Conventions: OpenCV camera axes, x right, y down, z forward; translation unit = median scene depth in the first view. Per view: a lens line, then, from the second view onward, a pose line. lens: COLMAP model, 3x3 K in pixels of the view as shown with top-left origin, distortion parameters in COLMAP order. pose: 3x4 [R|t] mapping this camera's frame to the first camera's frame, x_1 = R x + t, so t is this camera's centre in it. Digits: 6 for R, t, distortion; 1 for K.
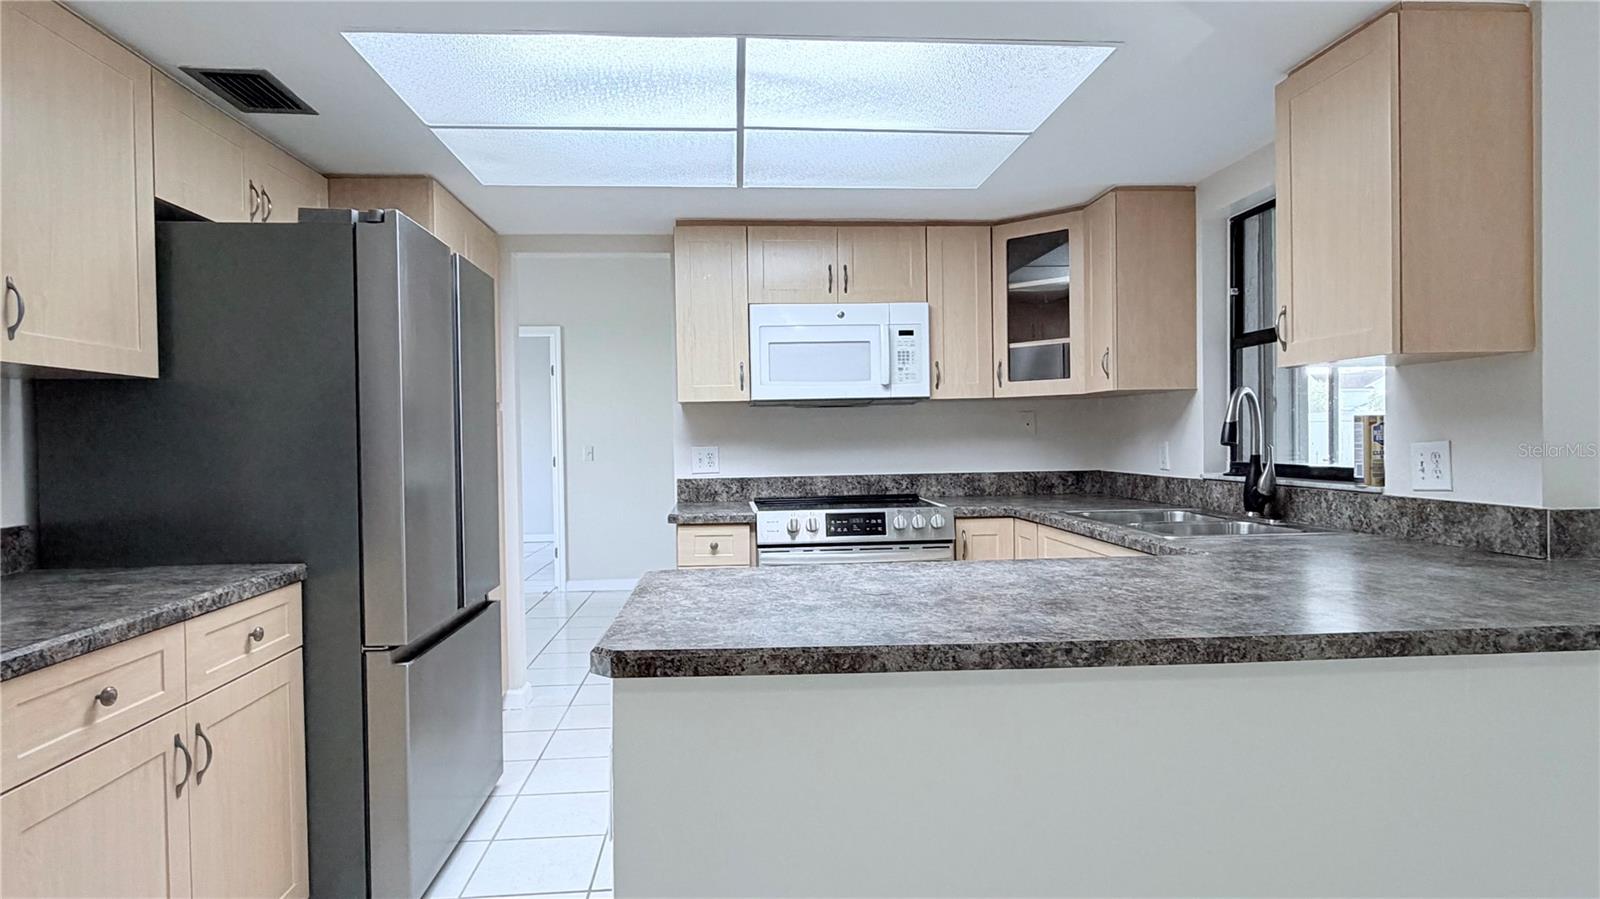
lens RADIAL K [[905.8, 0, 803.1], [0, 905.8, 454.6], [0, 0, 1]] dist [0.005809, 0.000335]
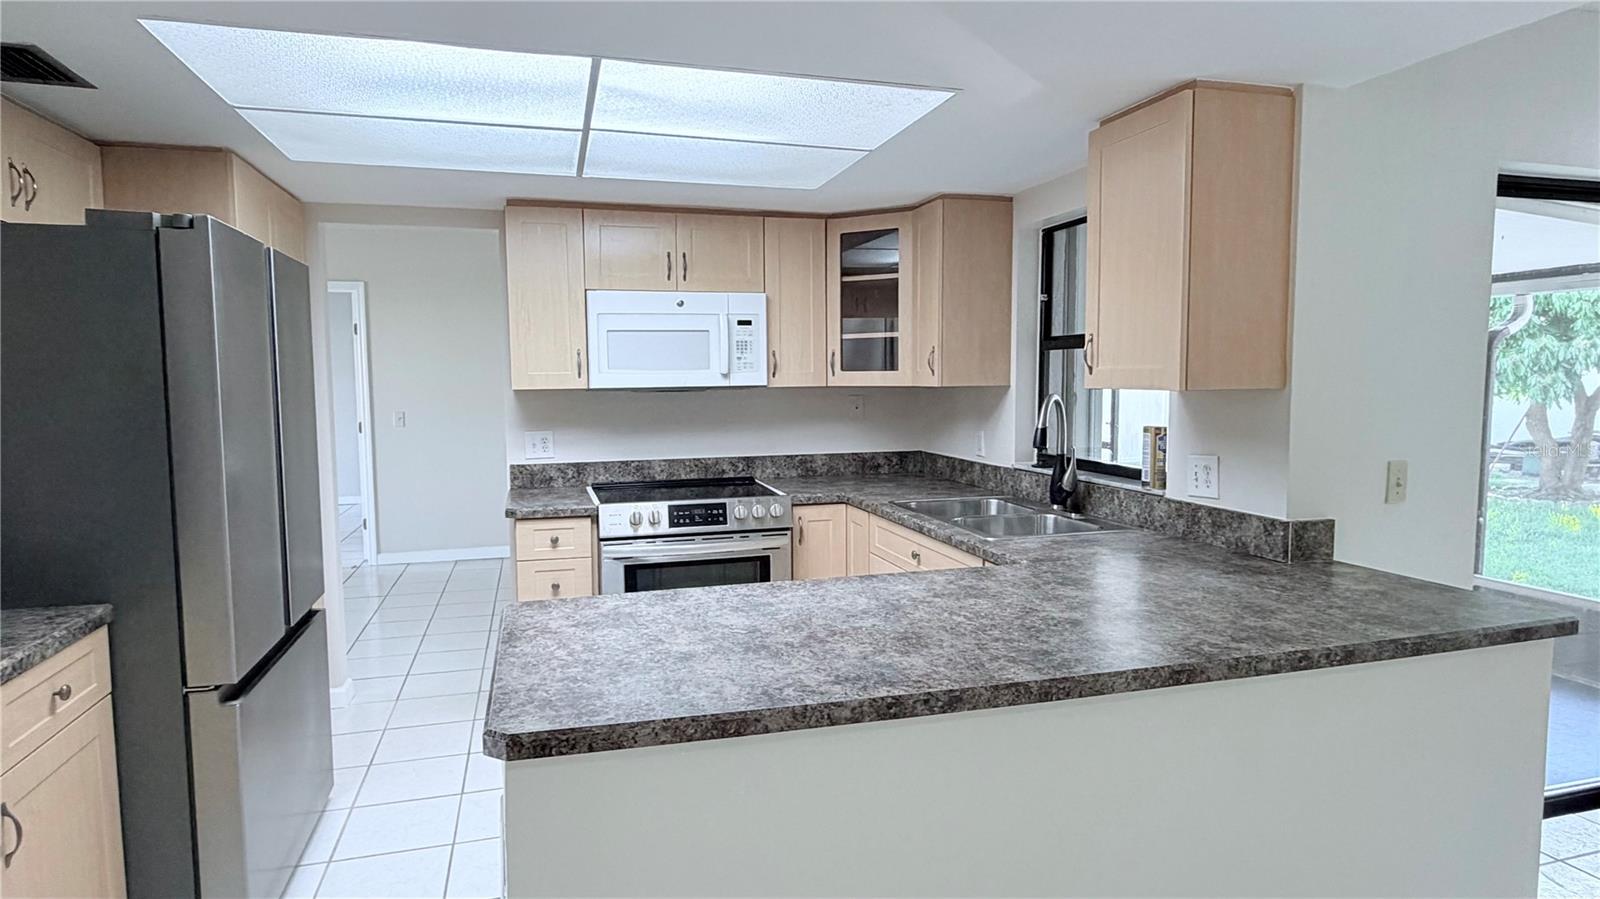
lens RADIAL K [[905.8, 0, 804.6], [0, 905.8, 443.6], [0, 0, 1]] dist [0.005809, 0.000335]
pose [[0.978517, -0.006195, 0.206071, -0.044474], [-0.006713, 0.998061, 0.061883, -0.088554], [-0.206054, -0.061937, 0.976578, -0.026596]]
